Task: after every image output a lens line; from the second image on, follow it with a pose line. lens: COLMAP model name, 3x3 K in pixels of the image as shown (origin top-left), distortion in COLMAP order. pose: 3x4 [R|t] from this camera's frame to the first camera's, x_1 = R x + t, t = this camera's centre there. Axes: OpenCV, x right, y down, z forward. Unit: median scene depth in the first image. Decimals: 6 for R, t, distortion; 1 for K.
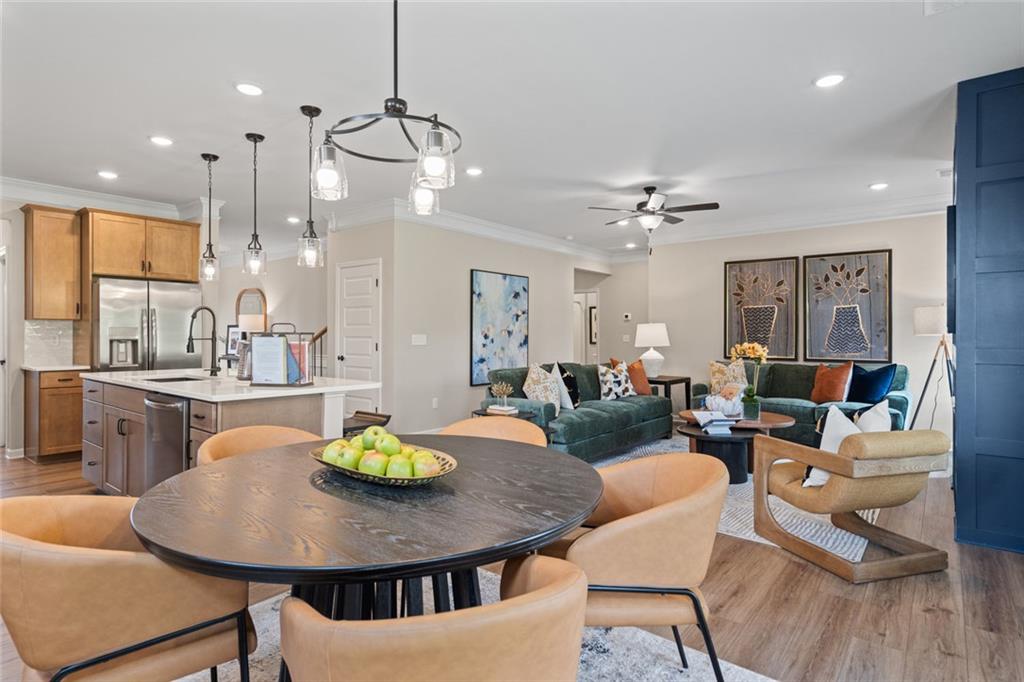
lens RADIAL K [[543.8, 0, 507.7], [0, 543.8, 332.7], [0, 0, 1]] dist [0.002455, 0.001088]
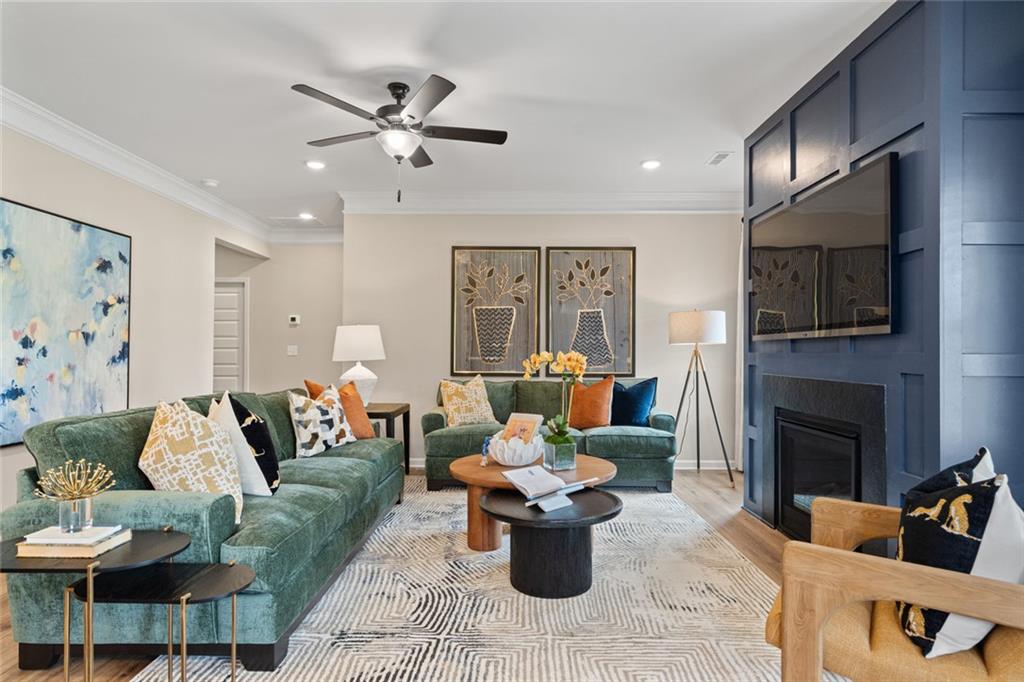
lens RADIAL K [[555.8, 0, 510.8], [0, 555.8, 346.5], [0, 0, 1]] dist [0.002033, -0.000064]
pose [[0.785660, 0.006720, 0.618622, -0.010505], [-0.003789, 0.999975, -0.006050, 0.015179], [-0.618647, 0.002409, 0.785665, 0.455343]]
